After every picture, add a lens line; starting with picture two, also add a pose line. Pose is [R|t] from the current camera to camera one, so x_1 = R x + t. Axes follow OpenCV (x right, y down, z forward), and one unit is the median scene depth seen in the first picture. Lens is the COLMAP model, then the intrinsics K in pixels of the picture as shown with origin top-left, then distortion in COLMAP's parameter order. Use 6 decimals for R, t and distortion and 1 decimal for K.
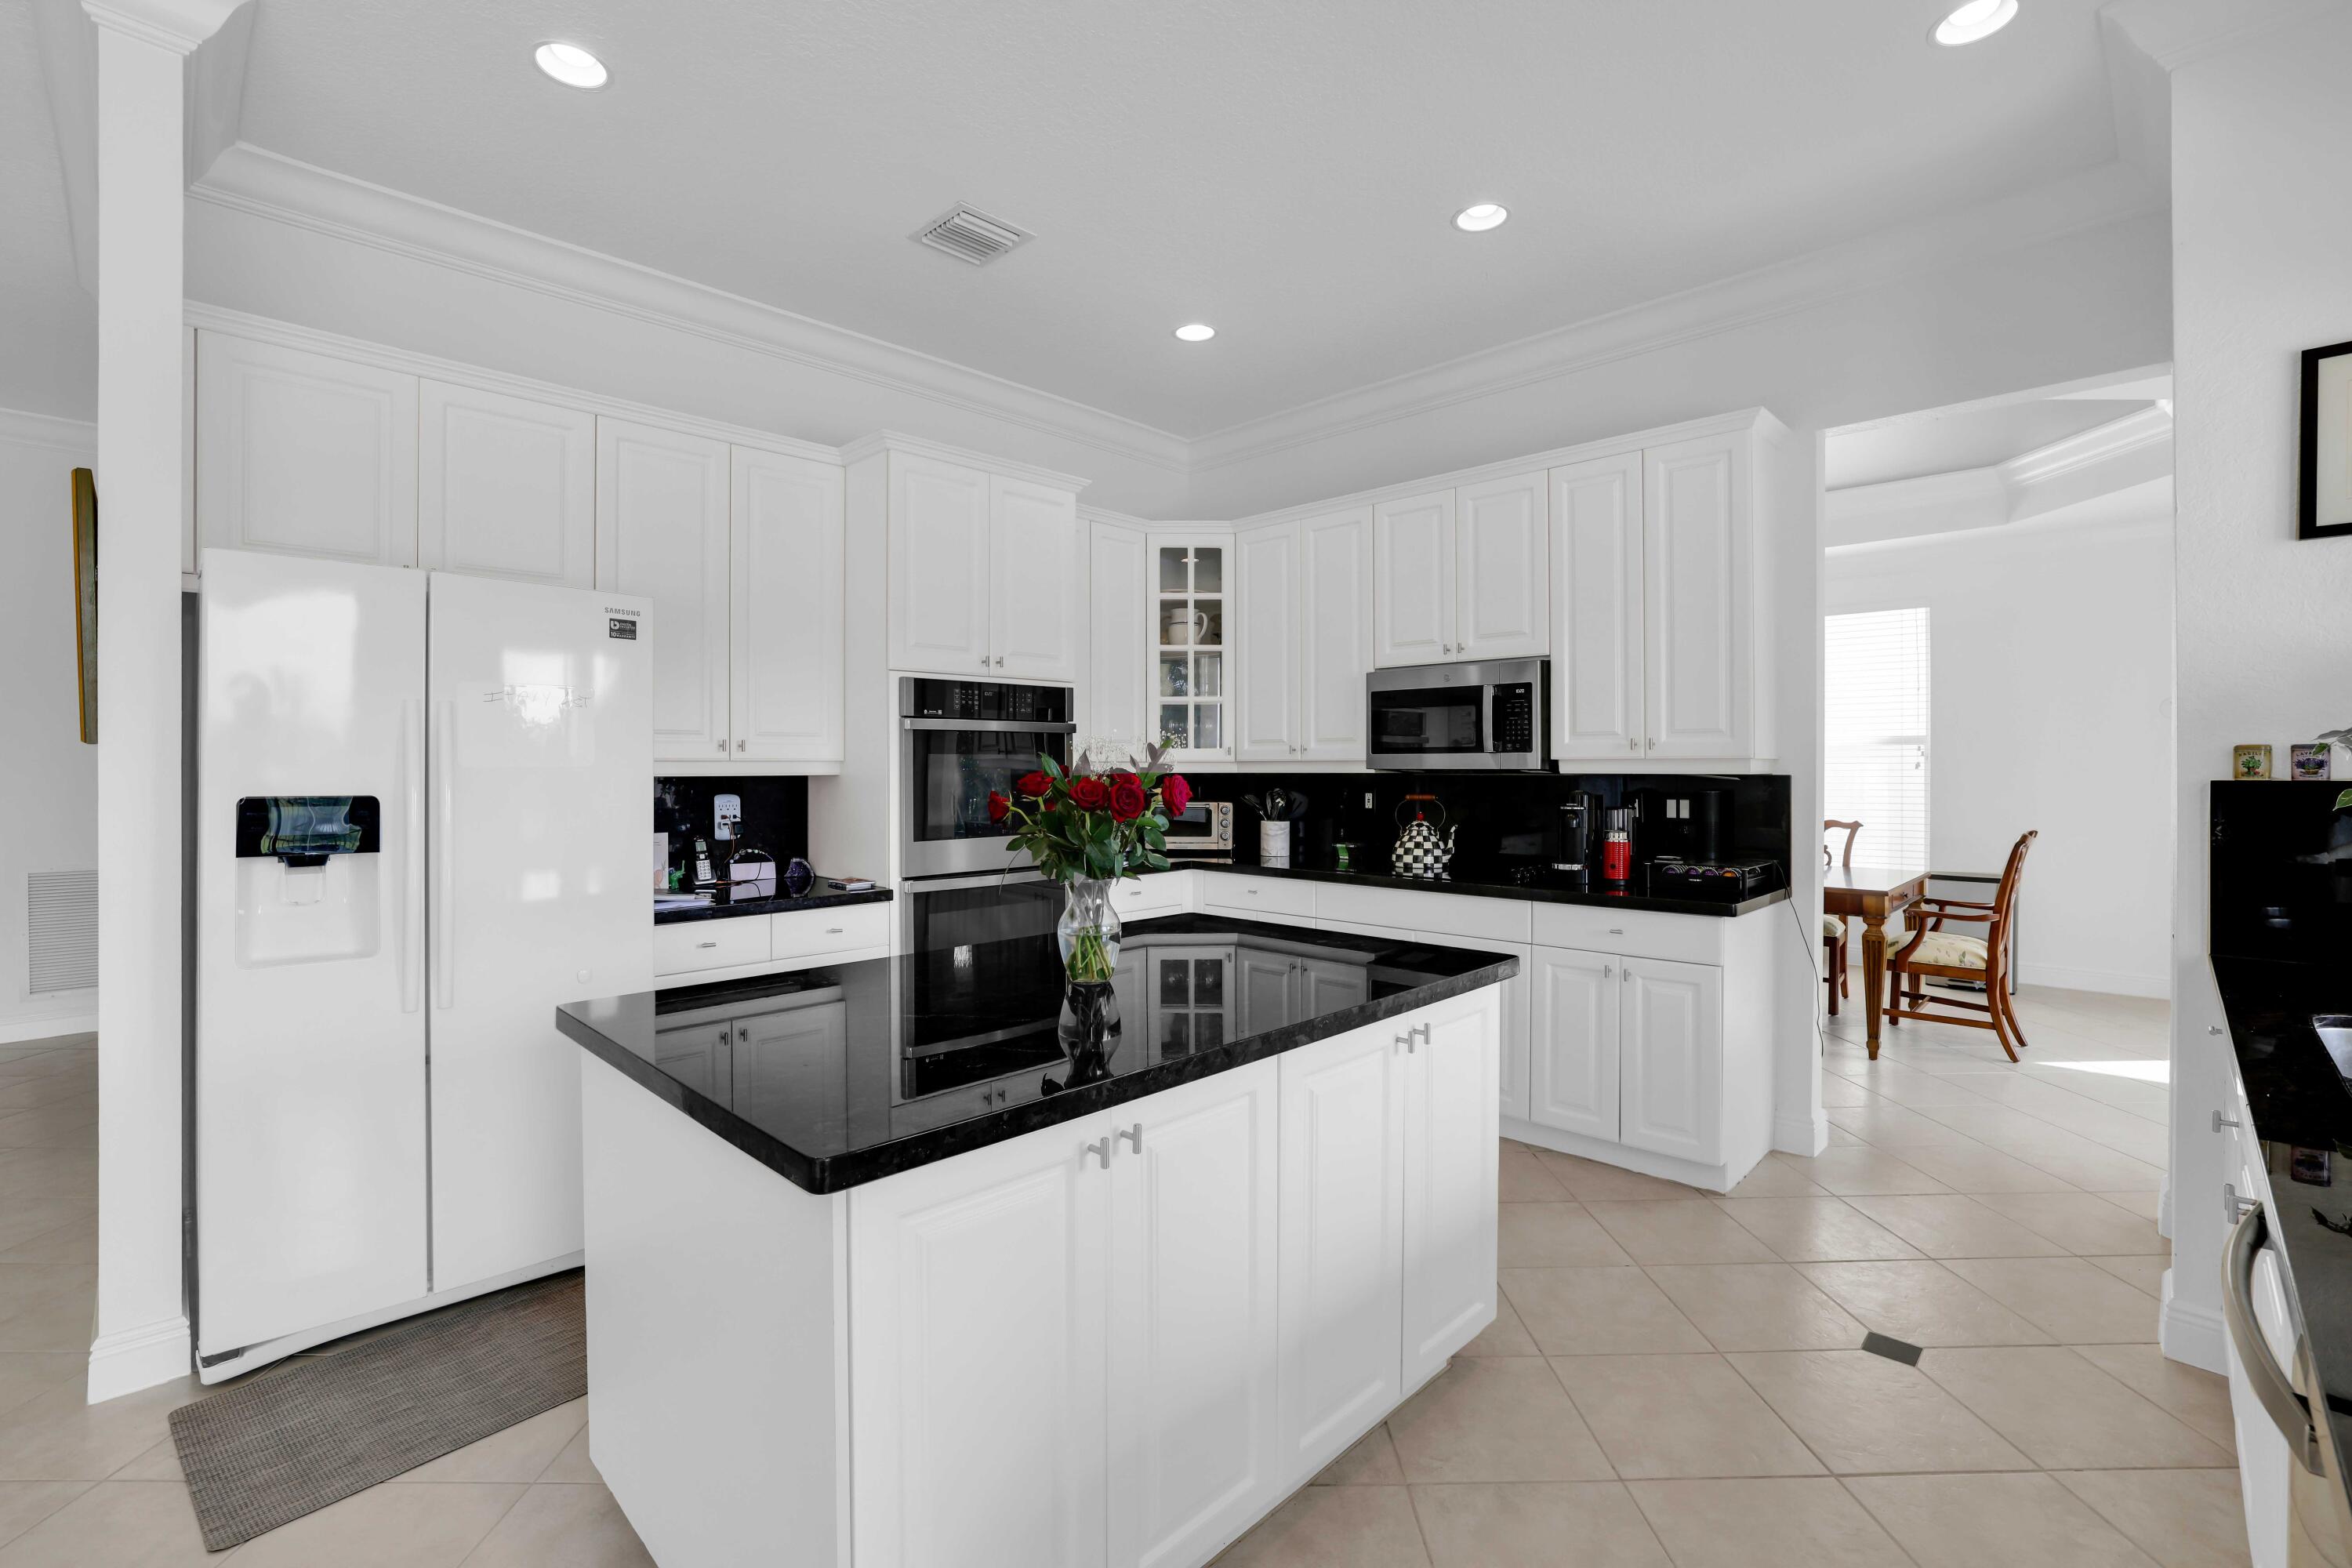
lens RADIAL K [[1071.0, 0, 1178.7], [0, 1071.0, 768.6], [0, 0, 1]] dist [-0.010245, 0.001037]
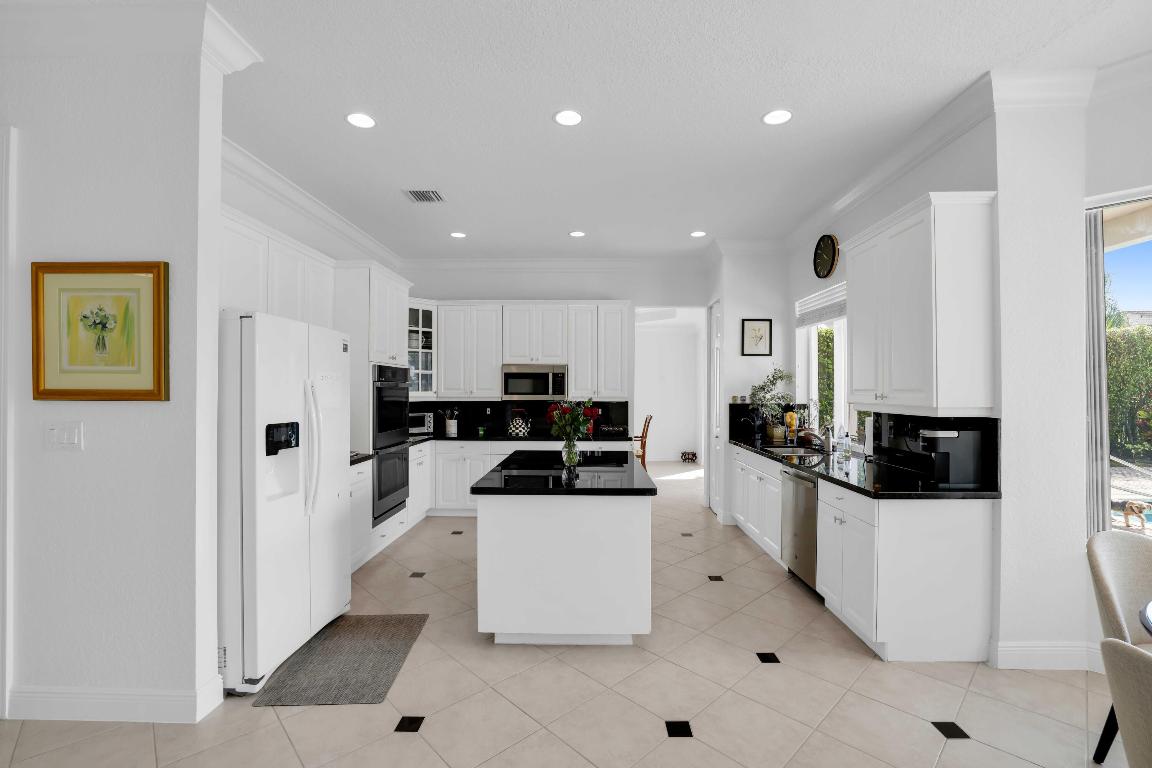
lens RADIAL K [[524.6, 0, 578.3], [0, 524.6, 390.8], [0, 0, 1]] dist [-0.010245, 0.001037]
pose [[0.717371, 0.002536, 0.696686, -0.636981], [-0.003505, 0.999994, -0.000031, -0.024275], [-0.696682, -0.002420, 0.717376, -0.127958]]
